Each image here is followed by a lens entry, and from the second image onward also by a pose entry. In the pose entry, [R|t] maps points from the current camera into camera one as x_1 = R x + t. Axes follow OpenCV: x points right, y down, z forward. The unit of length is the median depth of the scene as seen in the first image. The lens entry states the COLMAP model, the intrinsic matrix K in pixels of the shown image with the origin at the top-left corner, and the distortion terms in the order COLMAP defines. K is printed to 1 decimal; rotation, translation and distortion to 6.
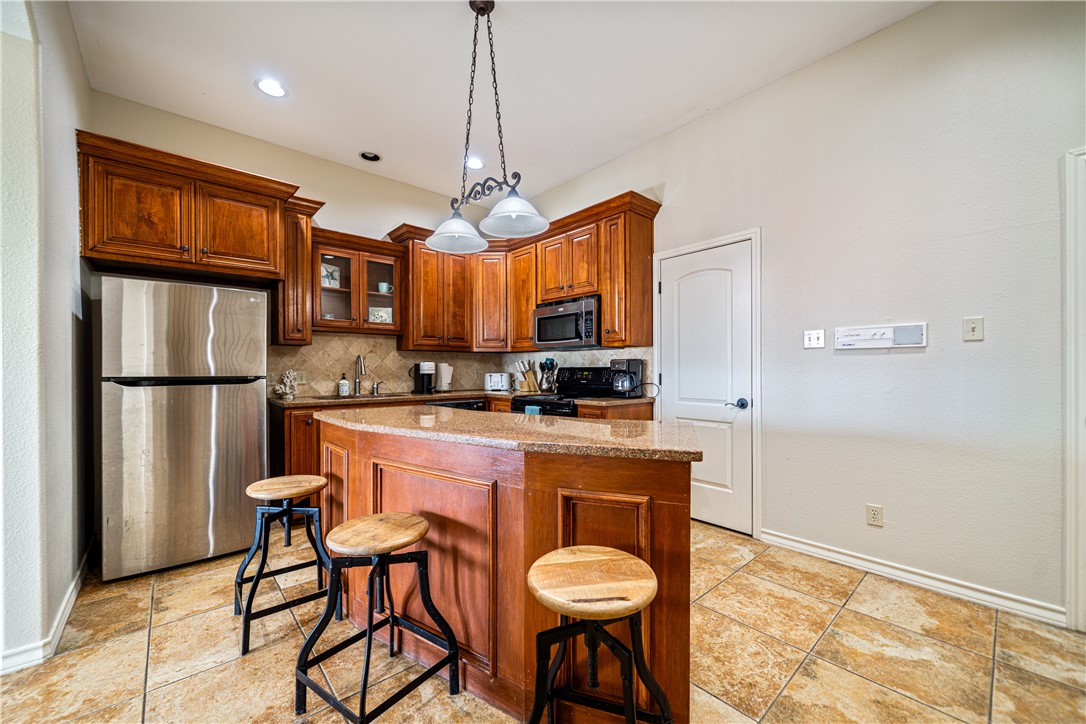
lens RADIAL K [[433.4, 0, 531.6], [0, 433.4, 371.9], [0, 0, 1]] dist [-0.012941, -0.001040]
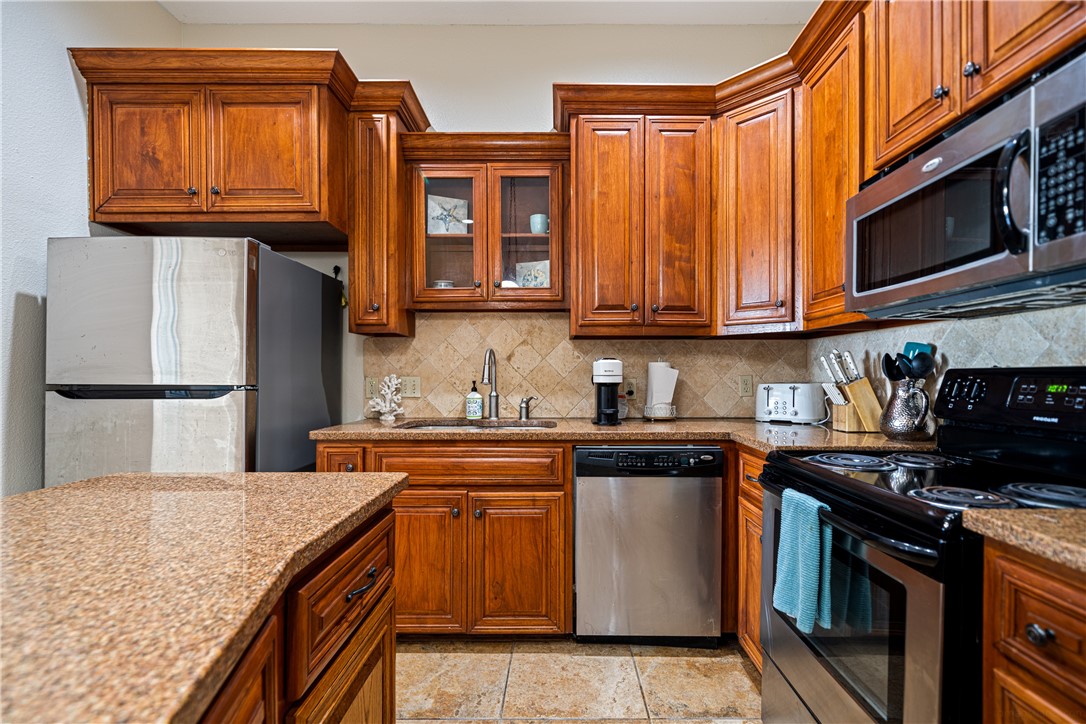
lens RADIAL K [[495.8, 0, 560.9], [0, 495.8, 377.0], [0, 0, 1]] dist [0.002681, 0.002222]
pose [[0.761717, 0.004791, -0.647892, 0.098093], [-0.004754, 0.999987, 0.001805, -0.003852], [0.647892, 0.001705, 0.761730, 0.615612]]
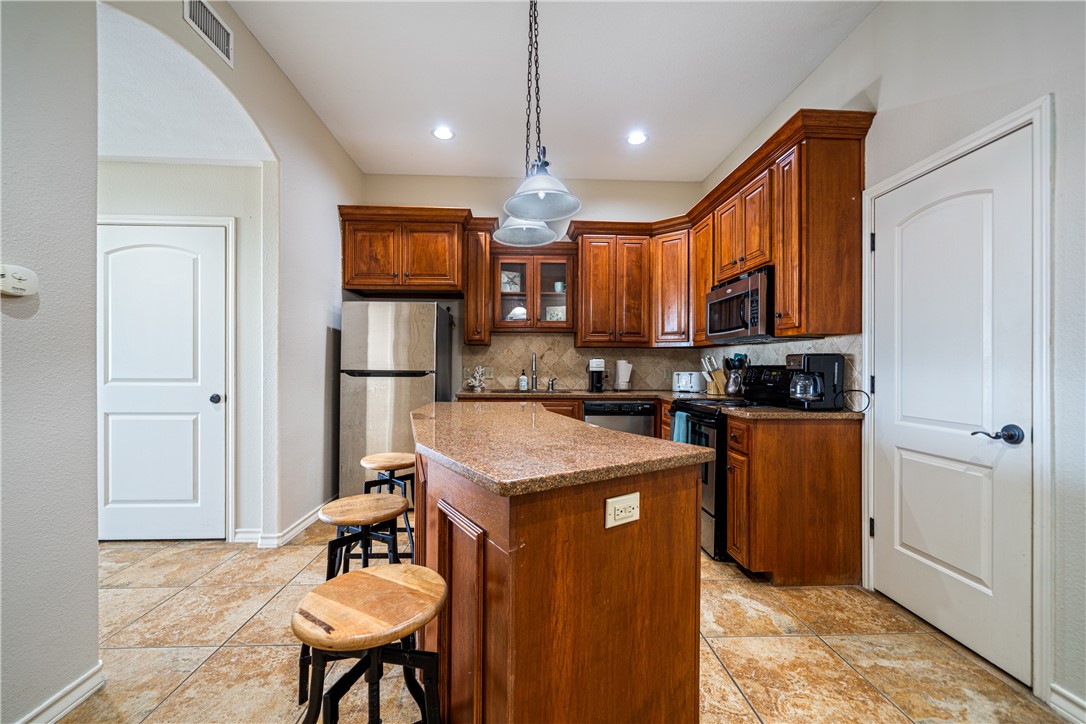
lens RADIAL K [[433.4, 0, 524.4], [0, 433.4, 366.7], [0, 0, 1]] dist [-0.012941, -0.001040]
pose [[0.767188, 0.008404, -0.641367, 0.296742], [-0.012715, 0.999917, -0.002108, -0.001057], [0.641296, 0.009772, 0.767231, 0.173082]]
